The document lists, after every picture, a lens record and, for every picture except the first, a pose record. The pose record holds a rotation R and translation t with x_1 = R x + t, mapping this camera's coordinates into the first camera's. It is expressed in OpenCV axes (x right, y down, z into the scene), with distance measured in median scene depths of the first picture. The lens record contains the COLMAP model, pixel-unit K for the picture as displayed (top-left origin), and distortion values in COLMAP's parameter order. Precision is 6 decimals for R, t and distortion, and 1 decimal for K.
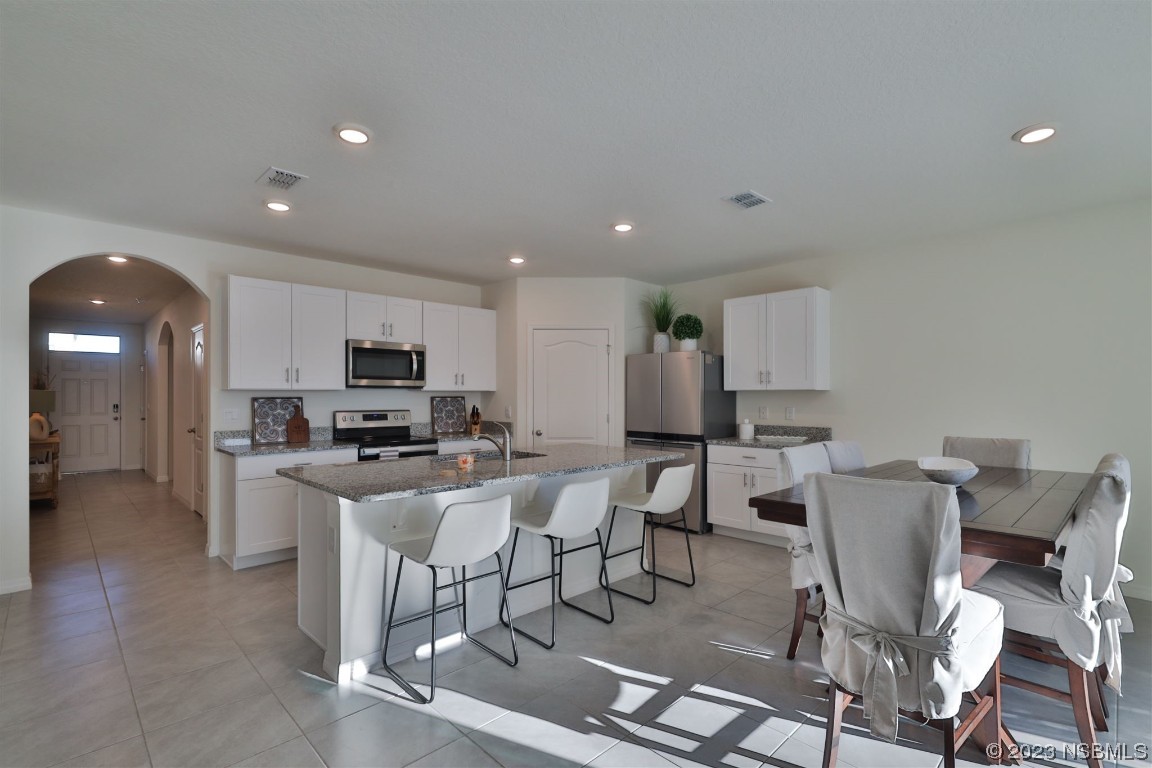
lens RADIAL K [[549.5, 0, 581.6], [0, 549.5, 393.8], [0, 0, 1]] dist [0.018412, 0.000172]
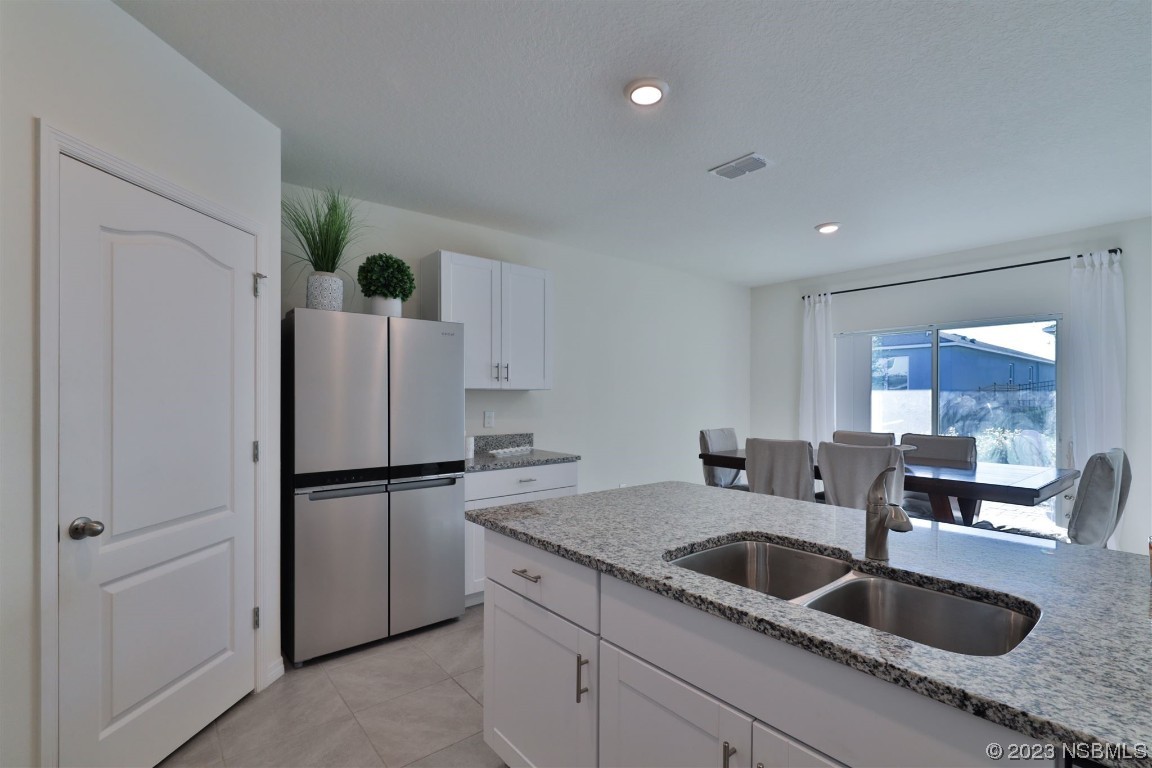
lens RADIAL K [[513.1, 0, 580.8], [0, 513.1, 404.1], [0, 0, 1]] dist [0.004095, -0.001335]
pose [[0.097760, -0.013876, 0.995113, -0.346338], [-0.004995, 0.999883, 0.014433, 0.002110], [-0.995197, -0.006382, 0.097680, 0.773618]]
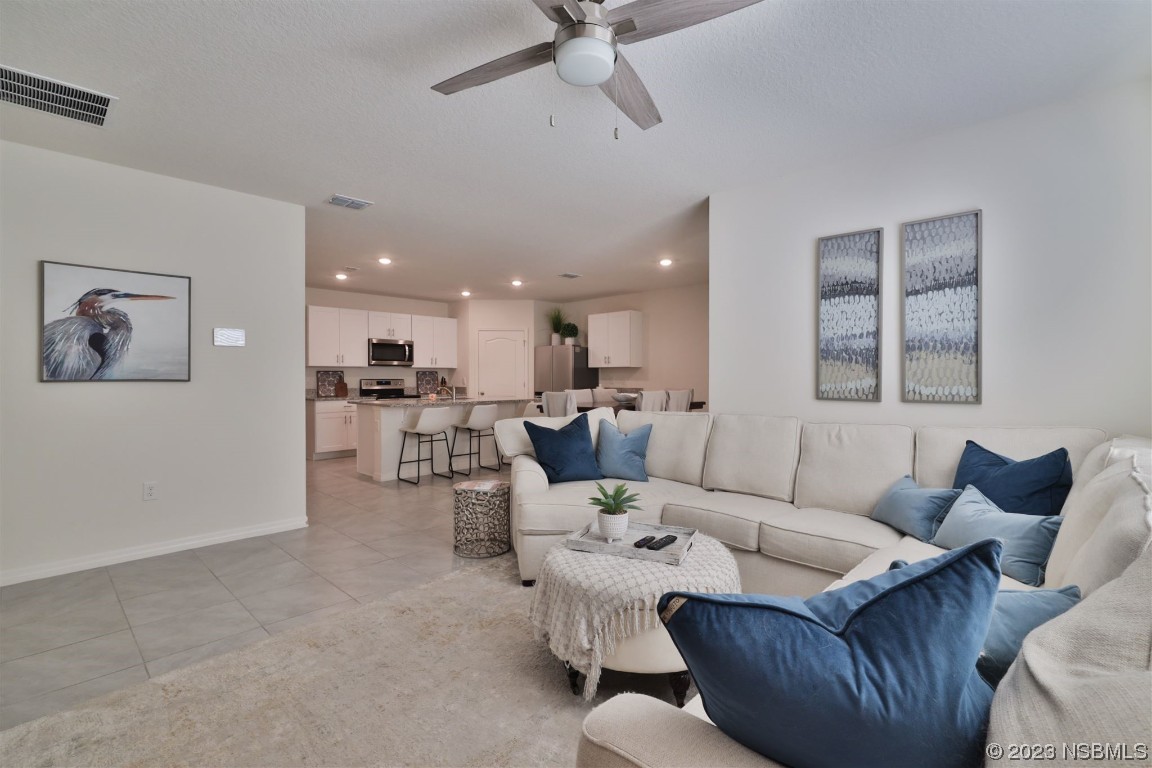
lens RADIAL K [[513.1, 0, 577.8], [0, 513.1, 379.5], [0, 0, 1]] dist [0.004095, -0.001335]
pose [[0.999245, 0.000381, 0.038840, 0.163548], [-0.000724, 0.999961, 0.008823, 0.016740], [-0.038835, -0.008844, 0.999207, -0.610028]]
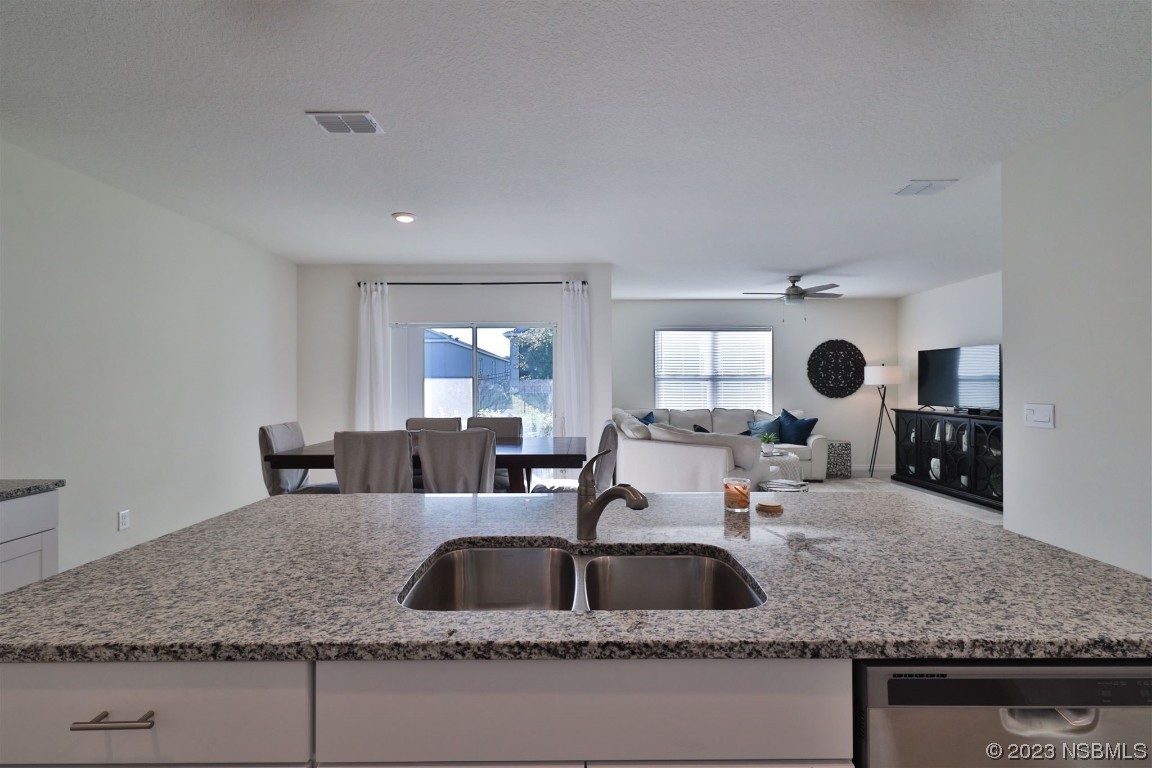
lens RADIAL K [[513.1, 0, 560.5], [0, 513.1, 378.4], [0, 0, 1]] dist [0.004095, -0.001335]
pose [[-0.694336, 0.012324, 0.719546, -0.266096], [0.001433, 0.999875, -0.015743, 0.003151], [-0.719650, -0.009900, -0.694267, 0.843052]]
